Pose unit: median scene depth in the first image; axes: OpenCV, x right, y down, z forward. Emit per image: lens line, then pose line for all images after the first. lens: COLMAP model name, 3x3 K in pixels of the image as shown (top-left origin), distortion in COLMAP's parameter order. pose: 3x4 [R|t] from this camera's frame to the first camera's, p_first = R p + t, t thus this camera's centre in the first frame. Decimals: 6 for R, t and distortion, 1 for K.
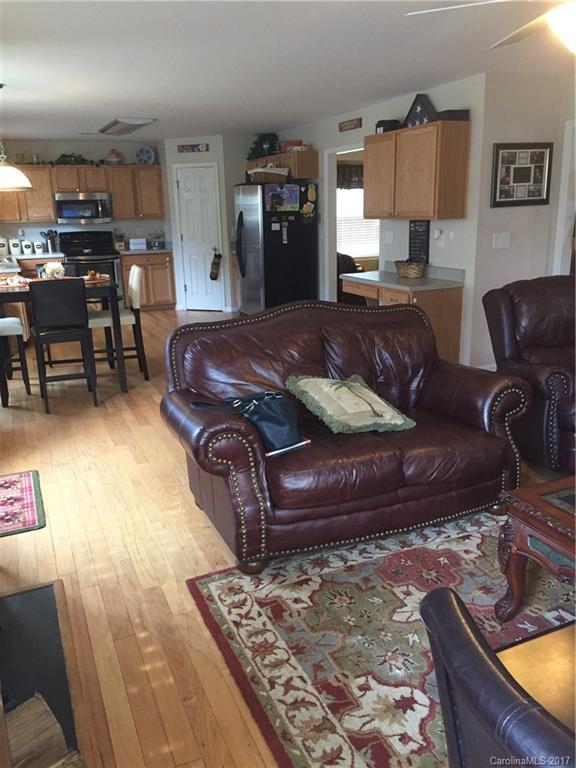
lens RADIAL K [[652.2, 0, 285.7], [0, 652.2, 382.6], [0, 0, 1]] dist [0.079737, -0.099729]
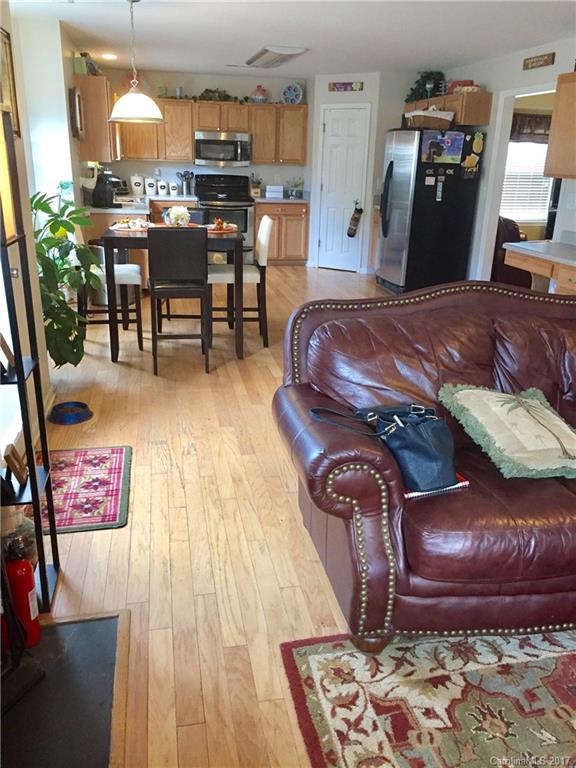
lens RADIAL K [[652.2, 0, 285.7], [0, 652.2, 382.6], [0, 0, 1]] dist [0.079737, -0.099729]
pose [[0.977139, 0.117066, -0.177469, -0.030577], [-0.104825, 0.991514, 0.076882, -0.038422], [0.184963, -0.056521, 0.981119, 0.180026]]
